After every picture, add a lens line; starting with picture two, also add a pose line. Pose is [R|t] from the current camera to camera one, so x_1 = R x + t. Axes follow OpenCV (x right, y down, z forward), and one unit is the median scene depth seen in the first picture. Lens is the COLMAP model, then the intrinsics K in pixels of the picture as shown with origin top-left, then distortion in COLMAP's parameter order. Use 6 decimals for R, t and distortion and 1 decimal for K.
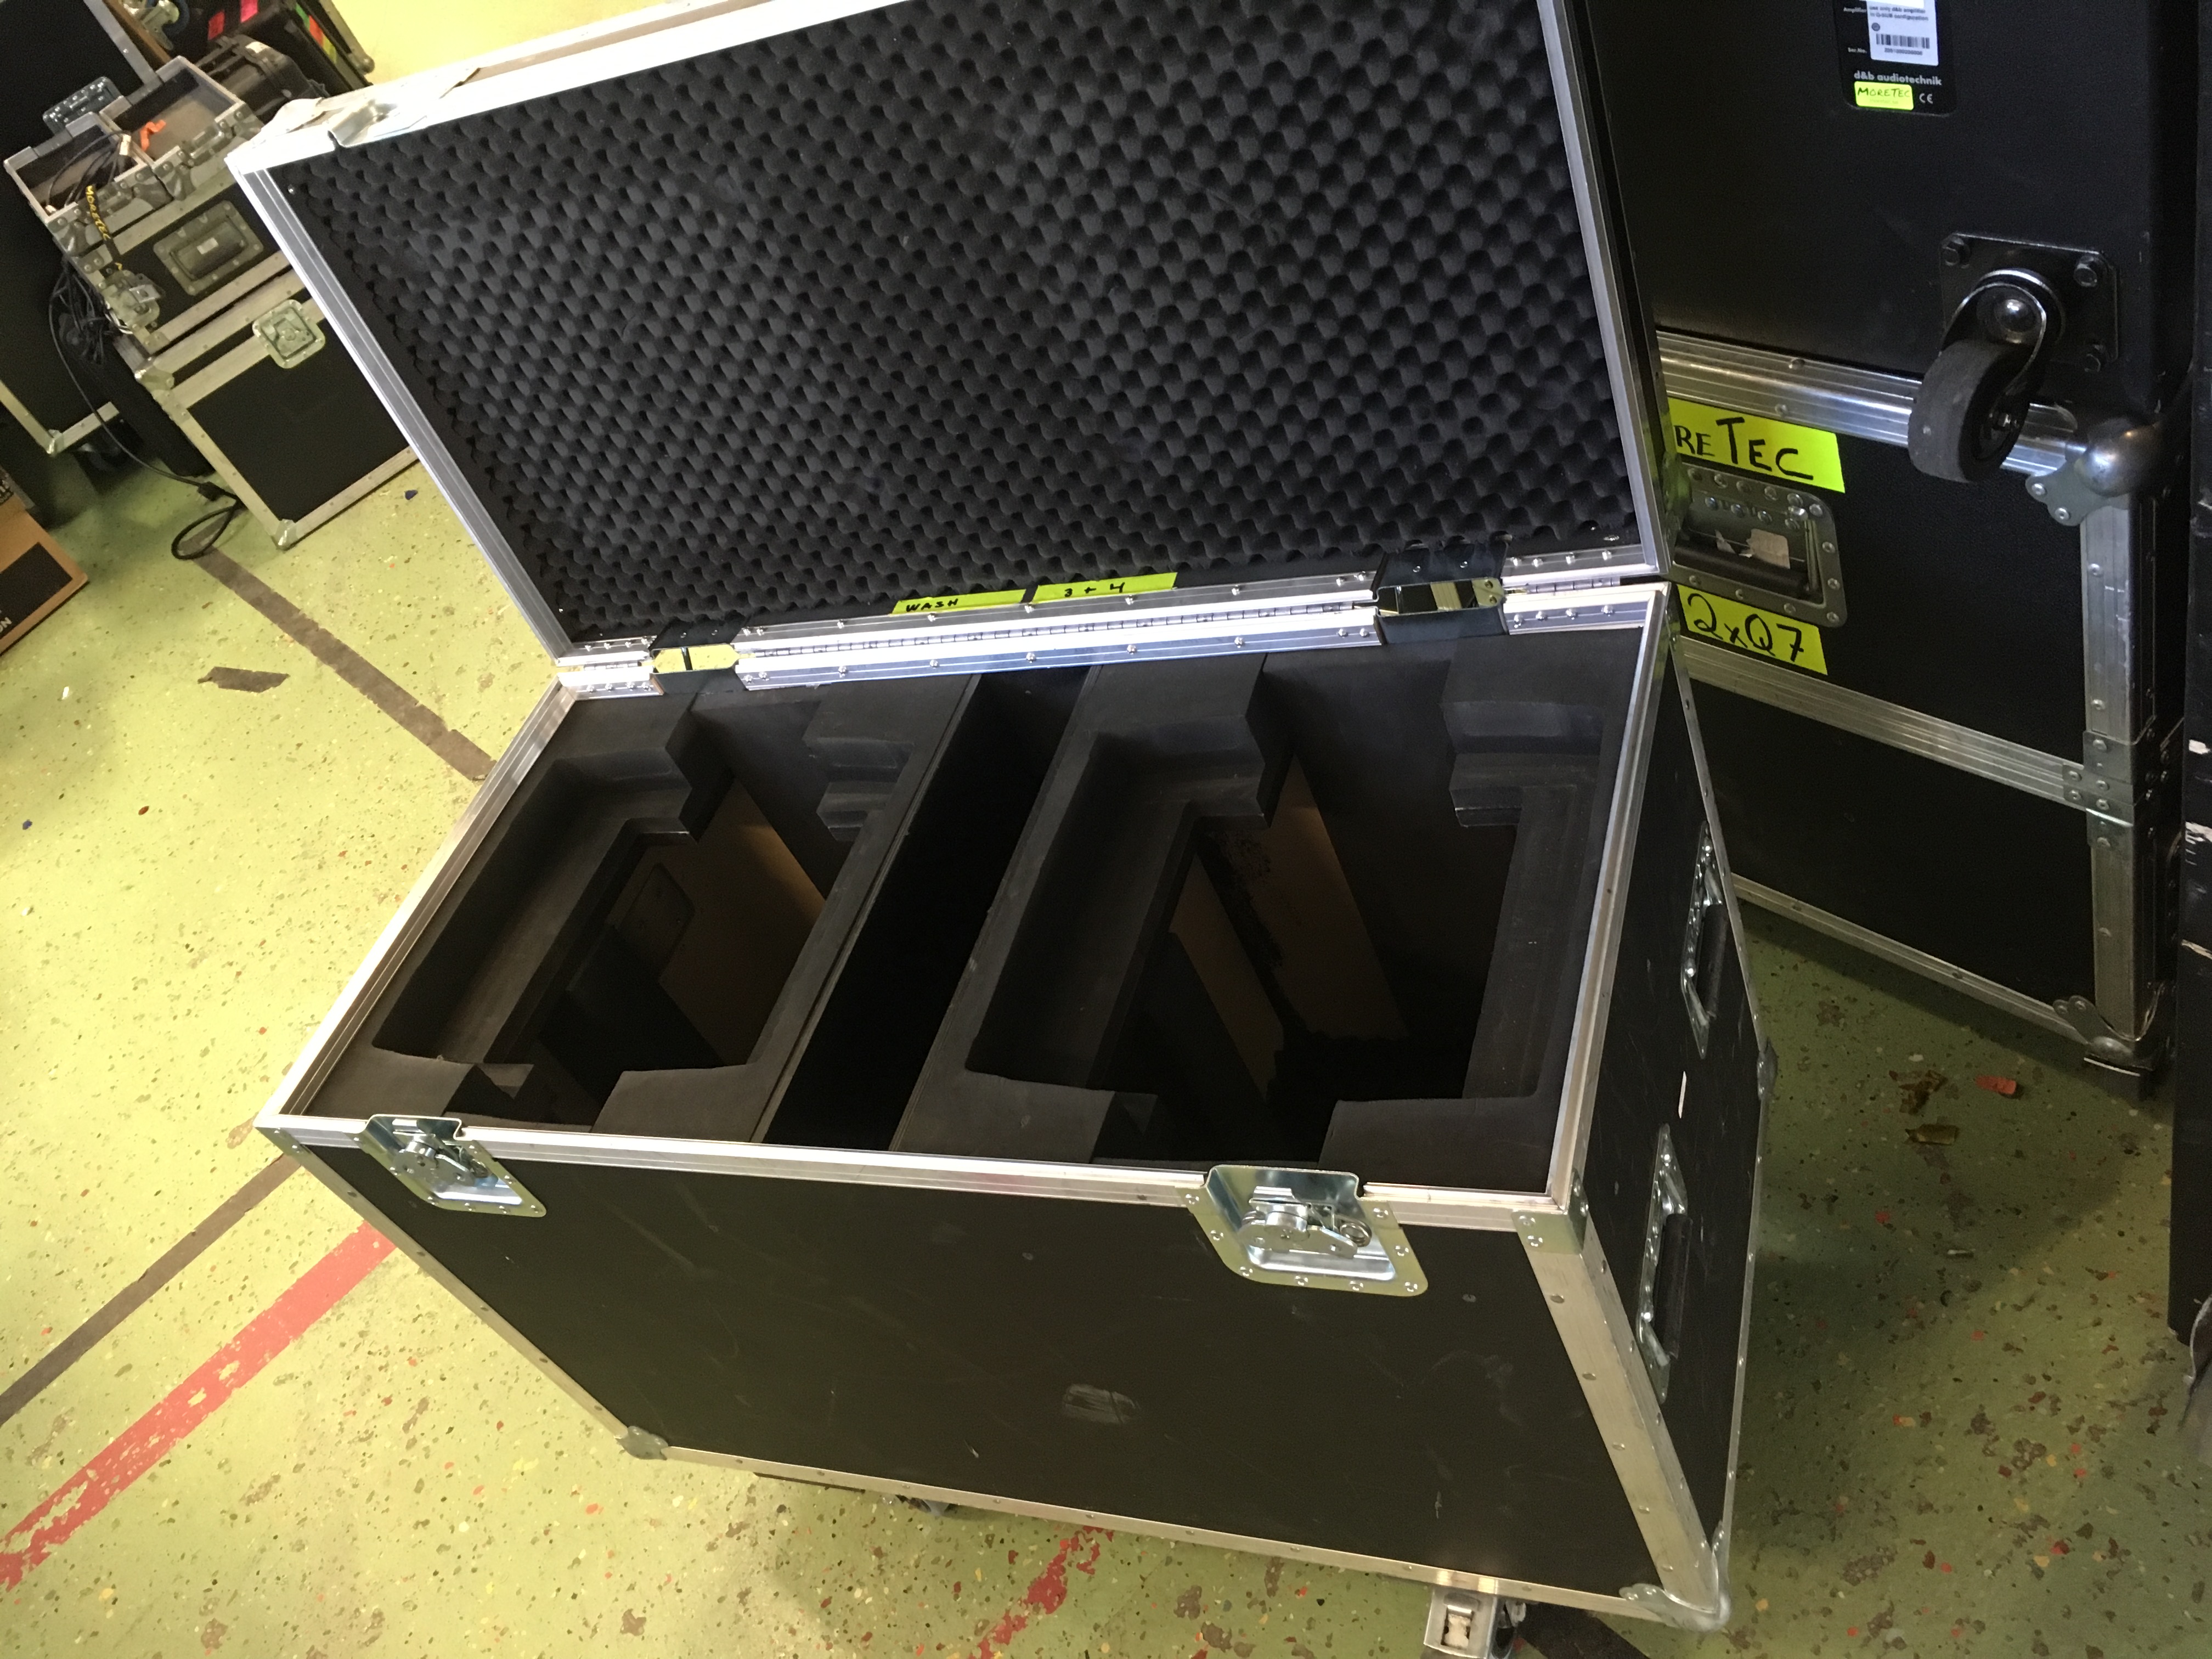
lens RADIAL K [[1903.1, 0, 1106.0], [0, 1903.1, 829.5], [0, 0, 1]] dist [0.093378, -0.147482]
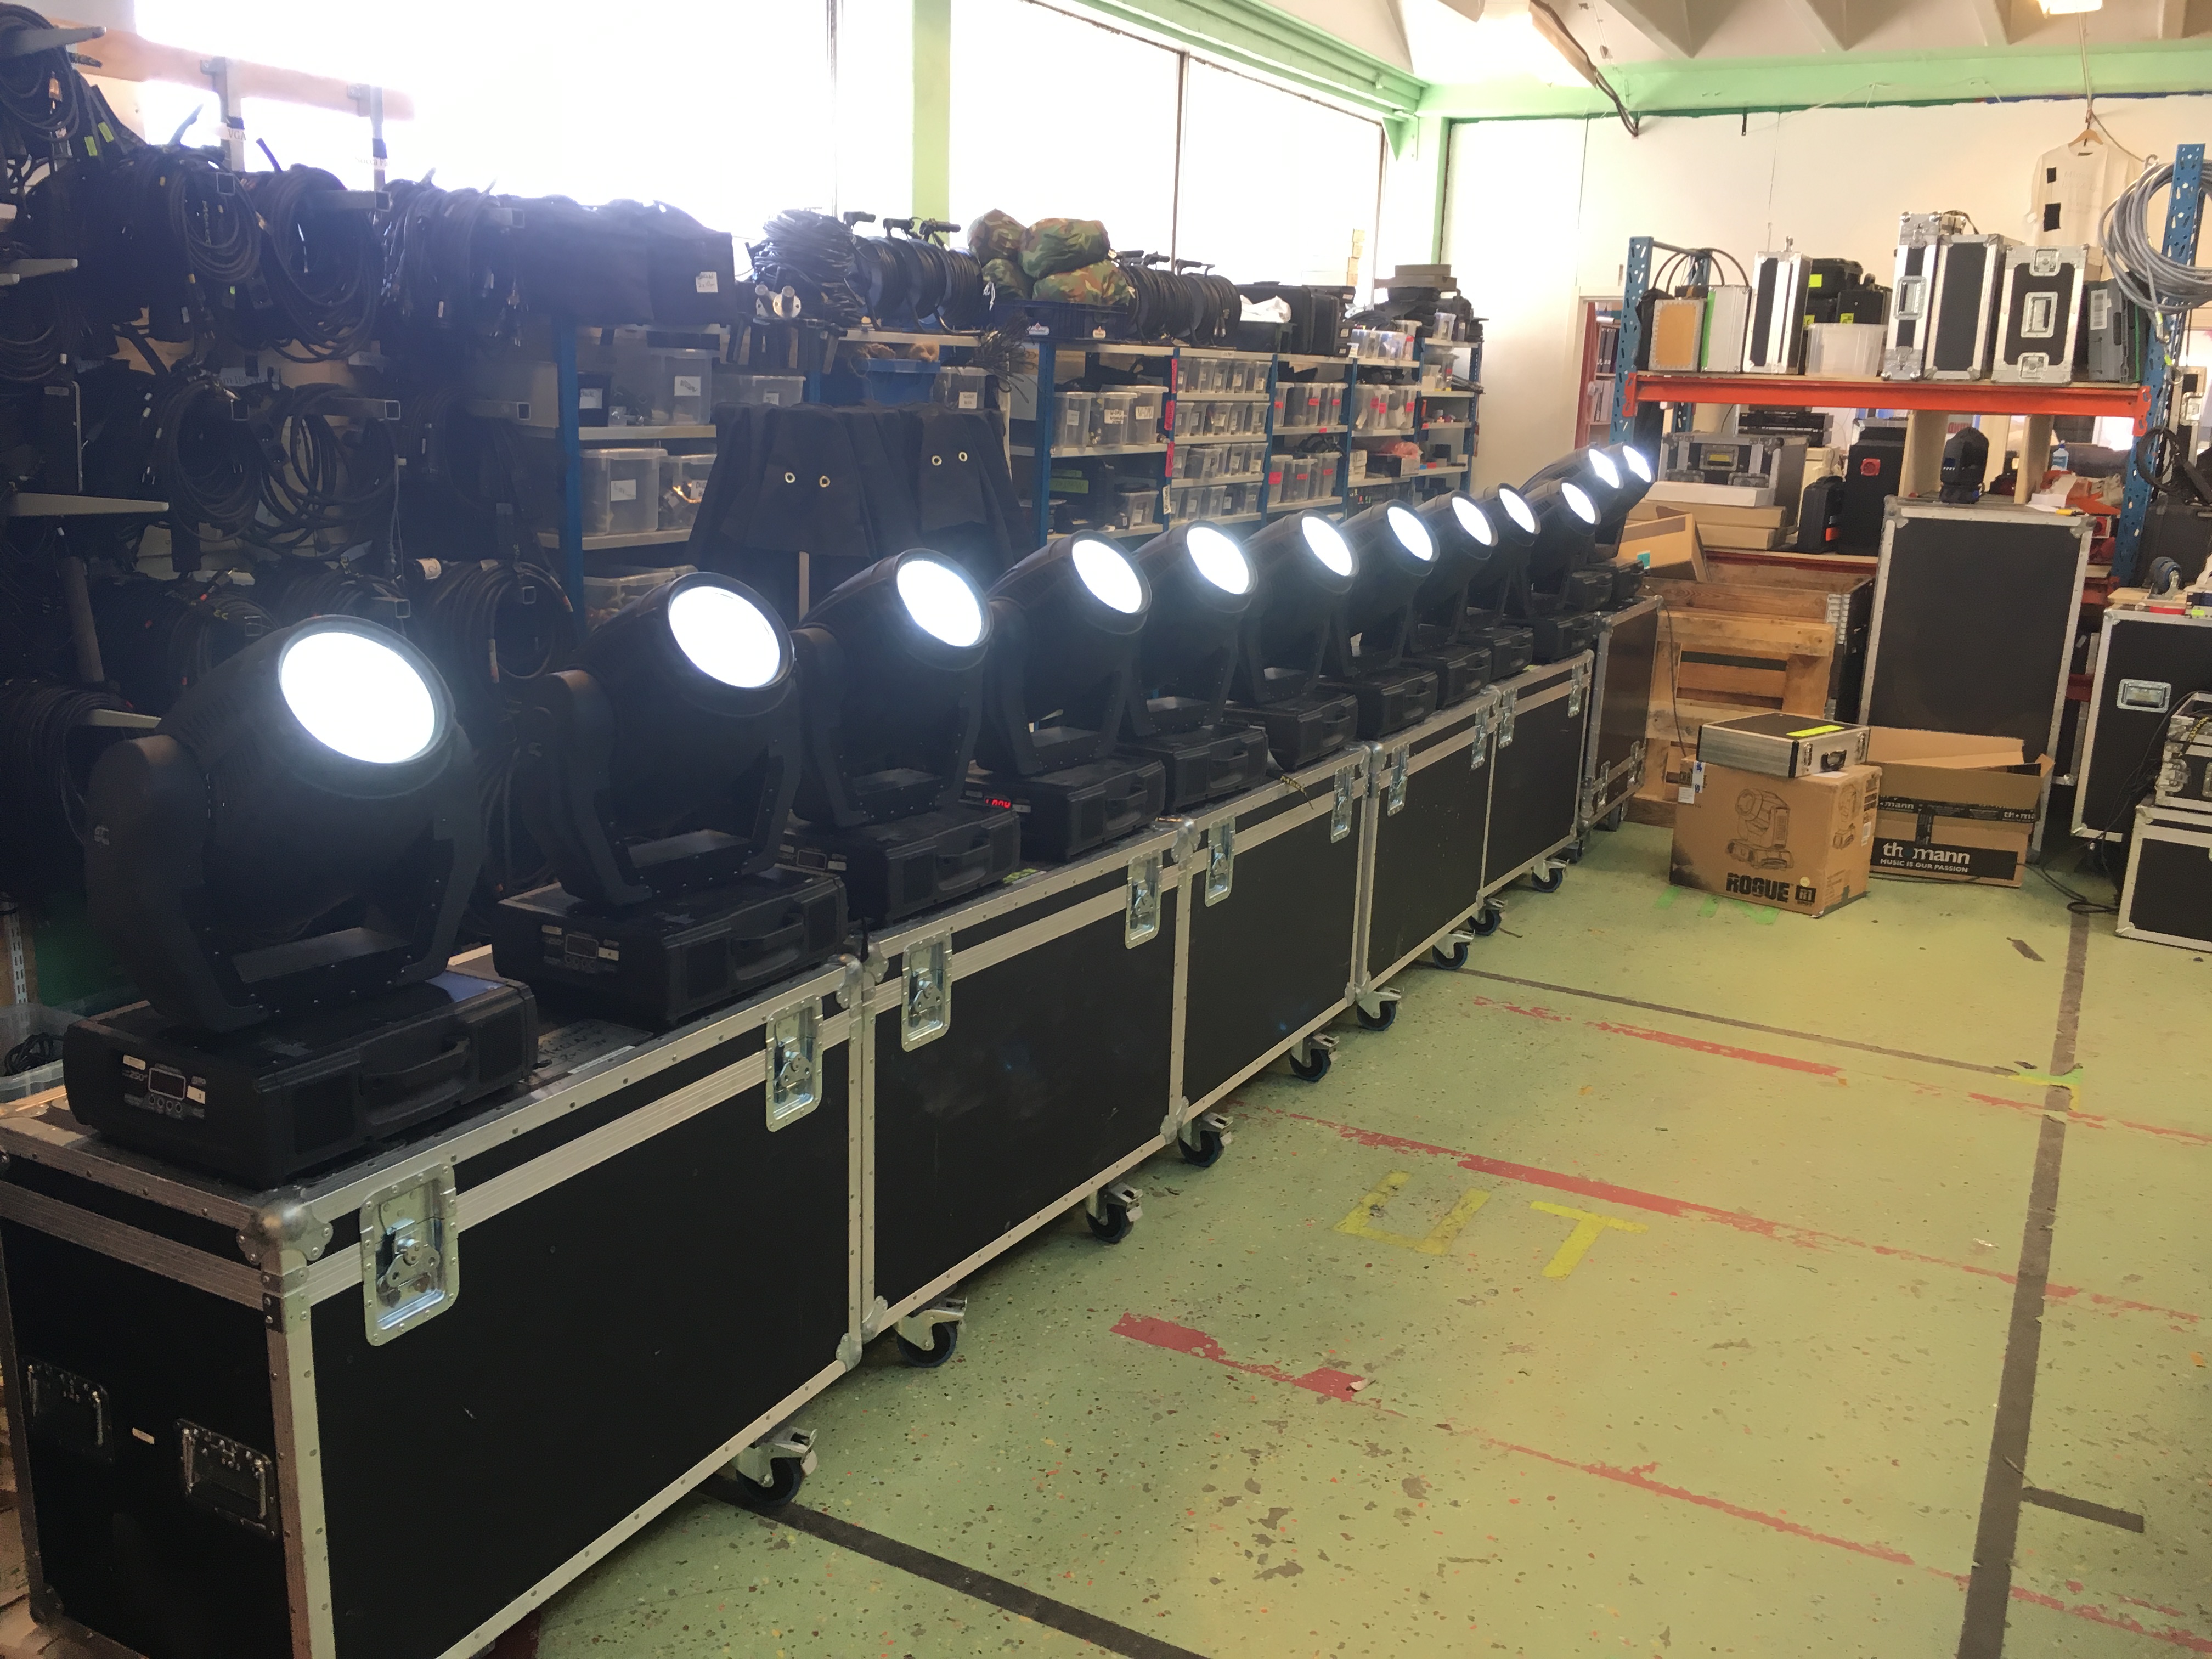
lens RADIAL K [[1903.1, 0, 1106.0], [0, 1903.1, 829.5], [0, 0, 1]] dist [0.093378, -0.147482]
pose [[0.294700, 0.558303, -0.775532, 0.552387], [-0.774292, 0.615133, 0.148603, 0.224816], [0.560021, 0.556695, 0.613569, -0.530217]]
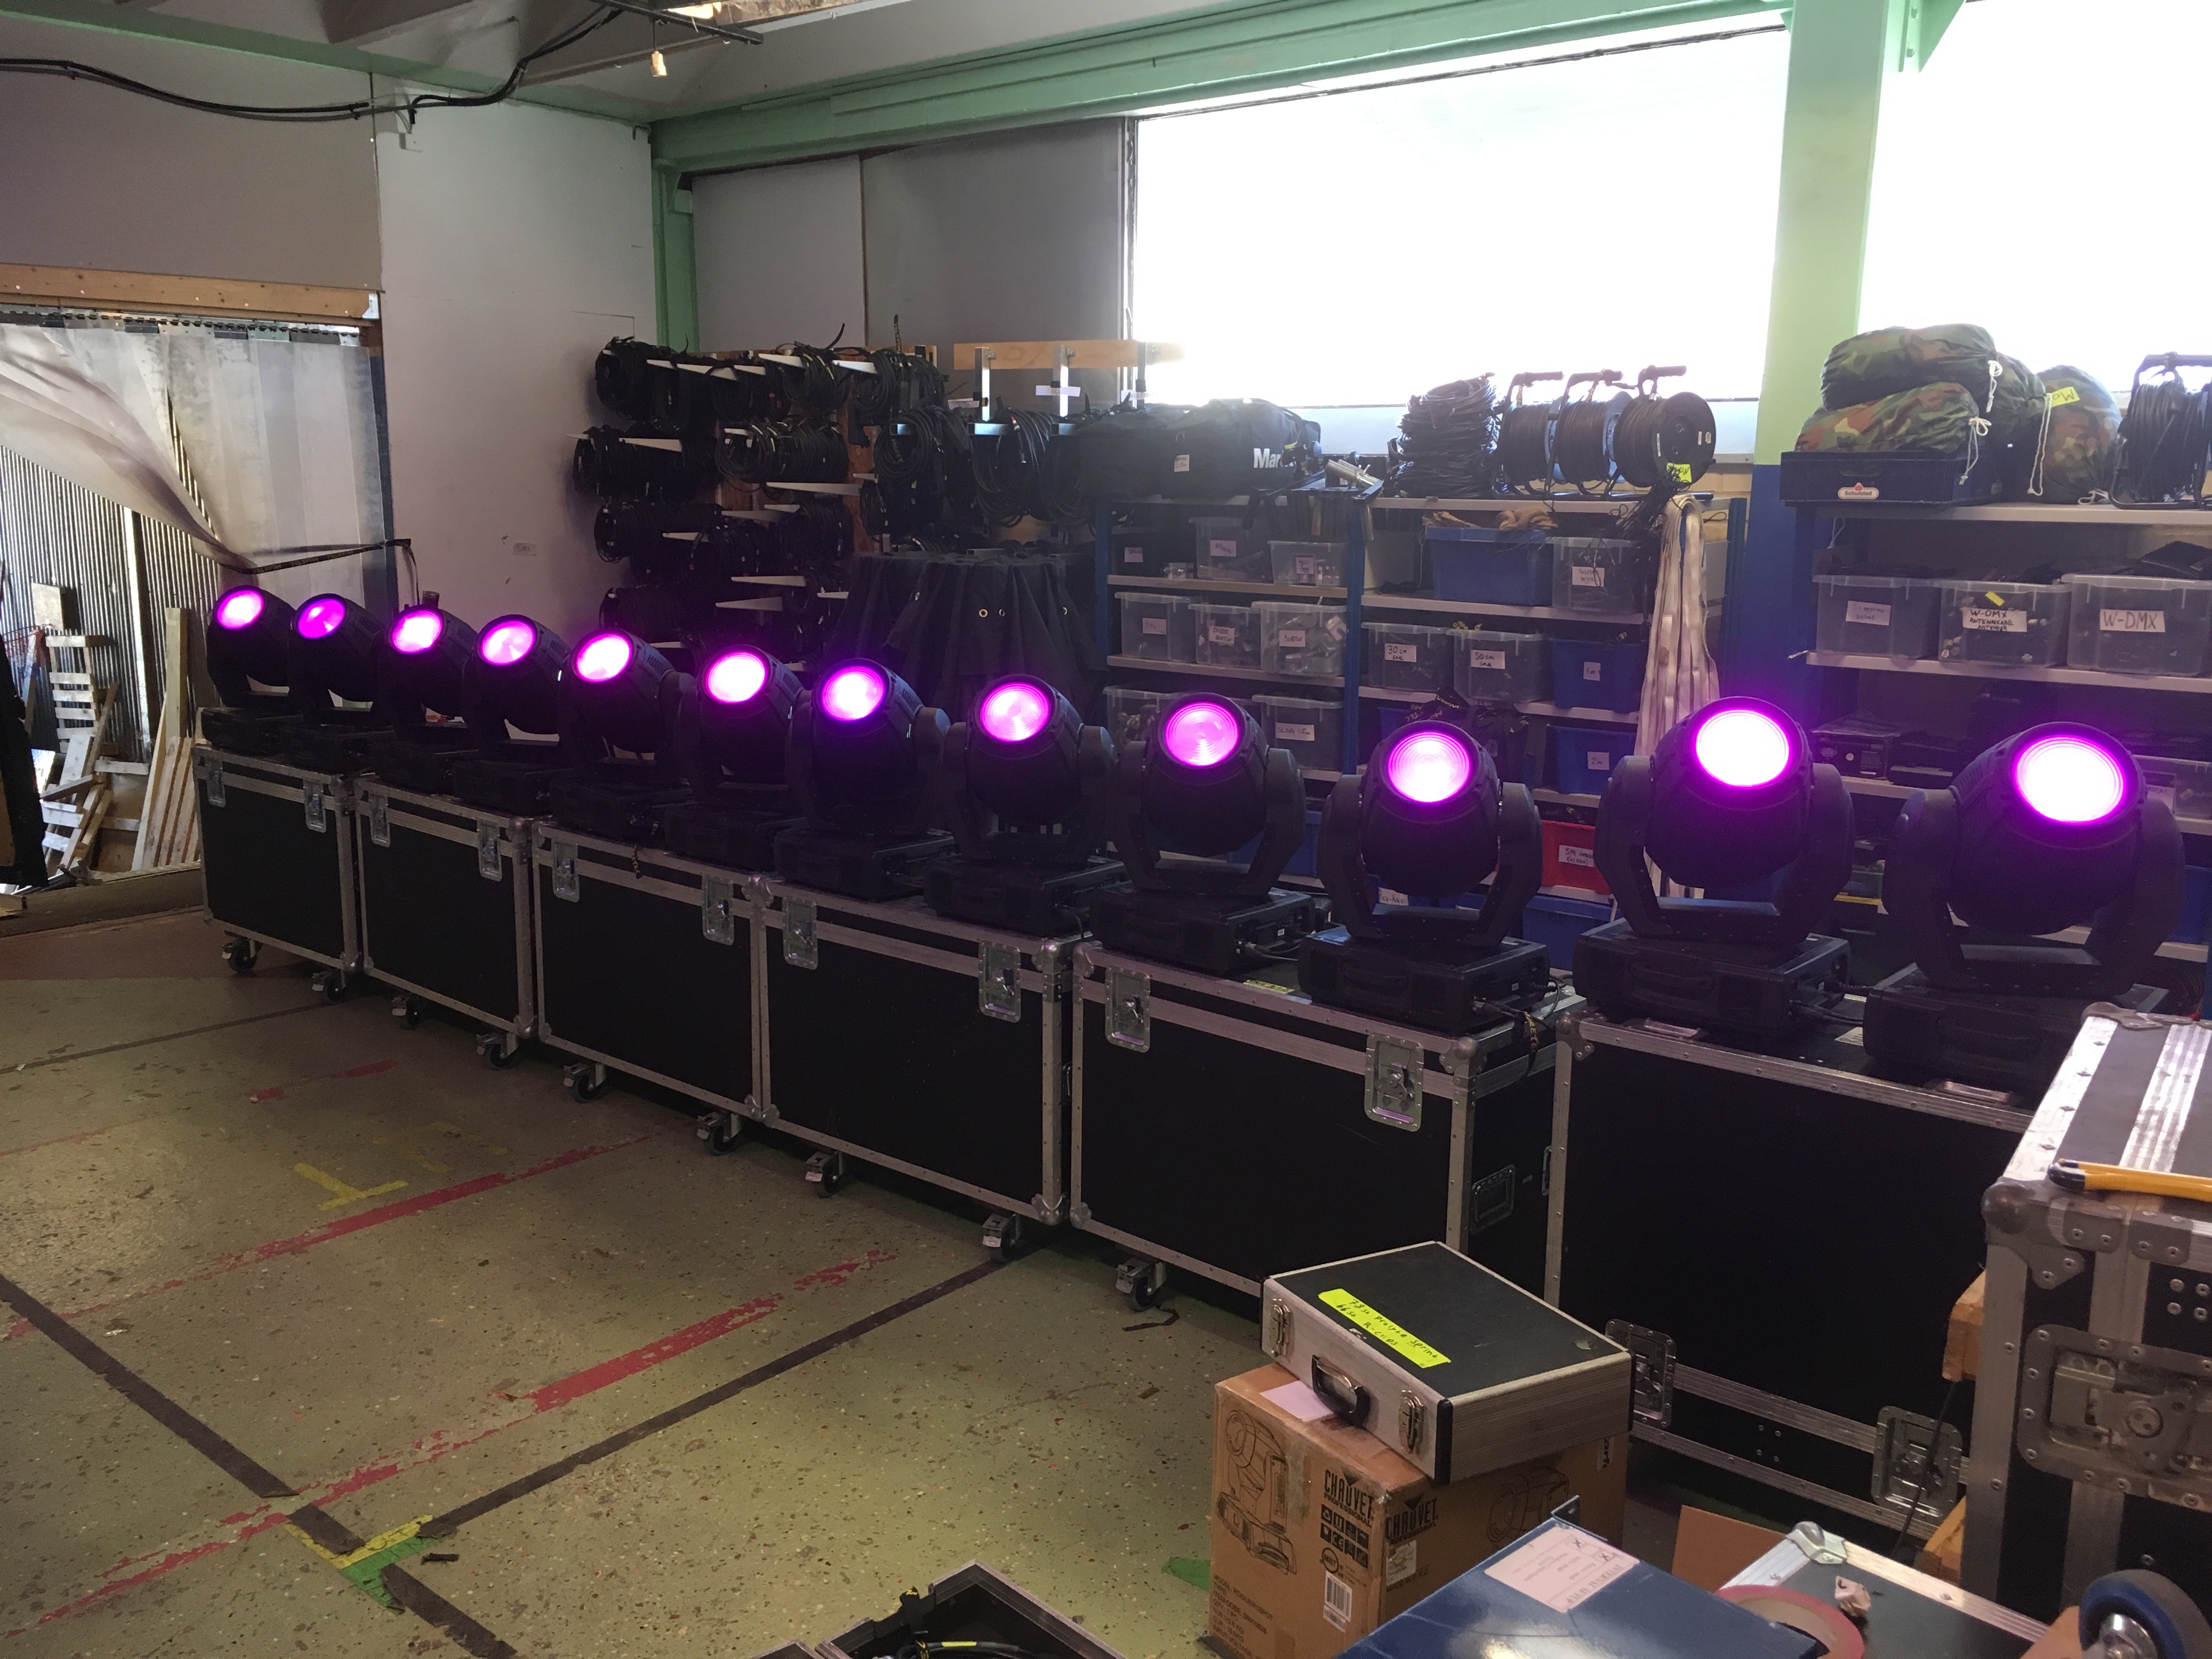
lens RADIAL K [[1903.1, 0, 1106.0], [0, 1903.1, 829.5], [0, 0, 1]] dist [0.093378, -0.147482]
pose [[-0.935080, 0.352144, -0.040247, -0.606338], [0.156129, 0.511181, 0.845173, -0.869557], [0.318196, 0.784021, -0.532975, 1.091027]]
